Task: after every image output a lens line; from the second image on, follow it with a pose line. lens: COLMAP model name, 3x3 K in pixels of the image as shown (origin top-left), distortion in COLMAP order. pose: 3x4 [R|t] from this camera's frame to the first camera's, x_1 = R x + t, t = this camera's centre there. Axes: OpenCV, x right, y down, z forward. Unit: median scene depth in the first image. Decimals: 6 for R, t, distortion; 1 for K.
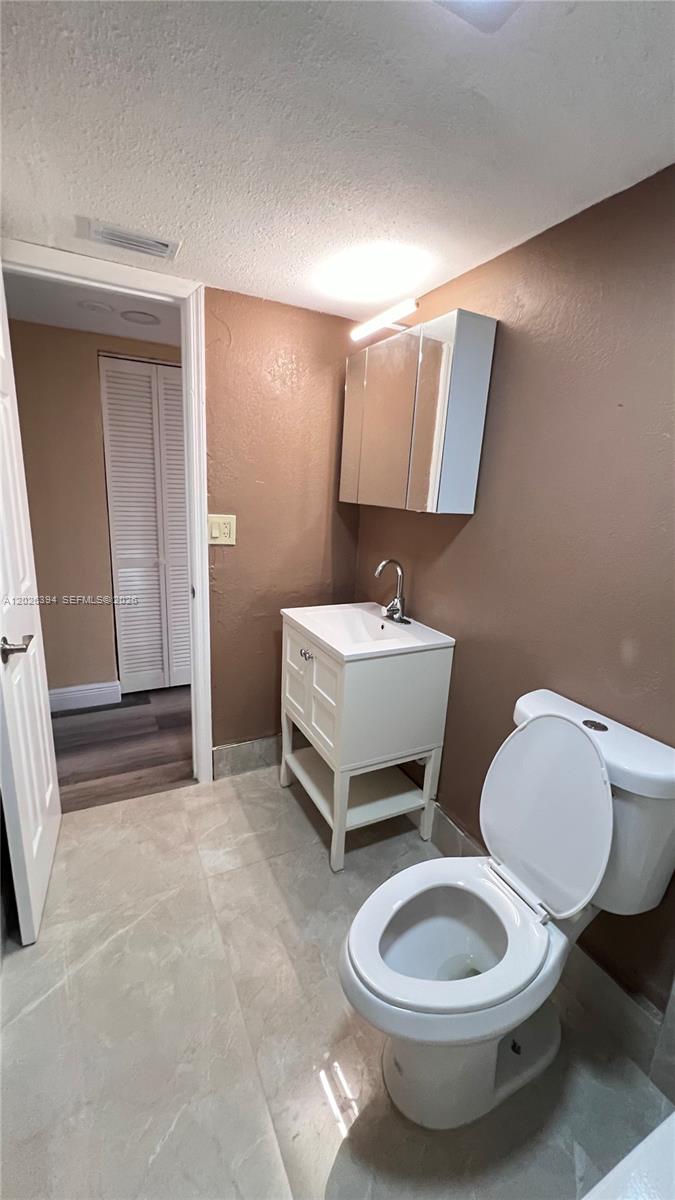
lens RADIAL K [[480.4, 0, 337.5], [0, 480.4, 600.0], [0, 0, 1]] dist [-0.000026, -0.000084]
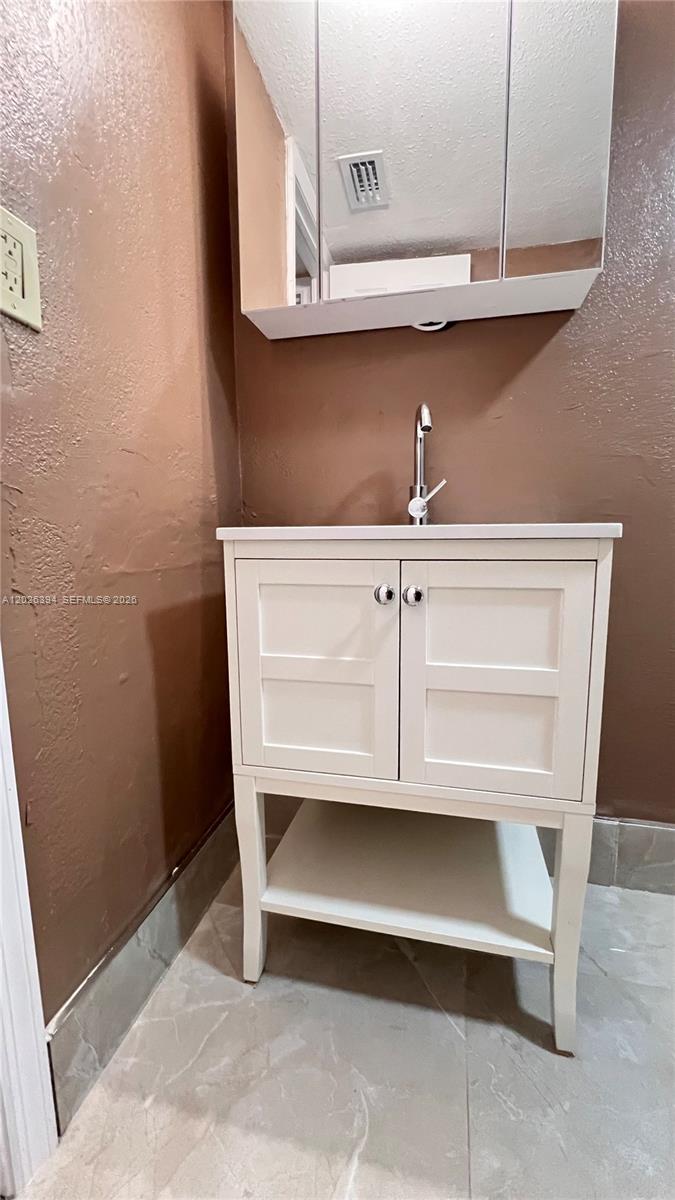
lens RADIAL K [[478.5, 0, 342.5], [0, 478.5, 600.4], [0, 0, 1]] dist [-0.003981, 0.001006]
pose [[0.638362, -0.160962, 0.752719, -0.386824], [0.215892, 0.976081, 0.025633, 0.095942], [-0.738840, 0.146144, 0.657843, 0.765912]]
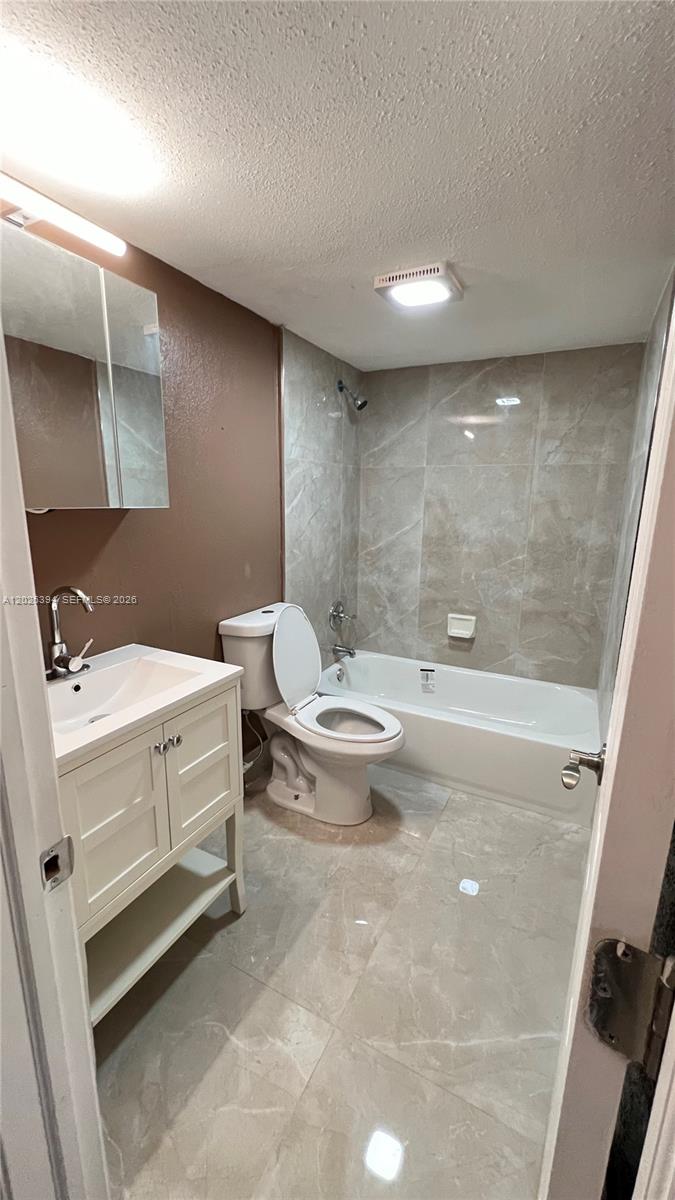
lens RADIAL K [[480.4, 0, 337.5], [0, 480.4, 600.0], [0, 0, 1]] dist [-0.000026, -0.000084]
pose [[-0.583286, -0.231627, 0.778541, -0.645712], [0.146923, 0.912584, 0.381582, -0.272418], [-0.798869, 0.336957, -0.498265, 1.060033]]
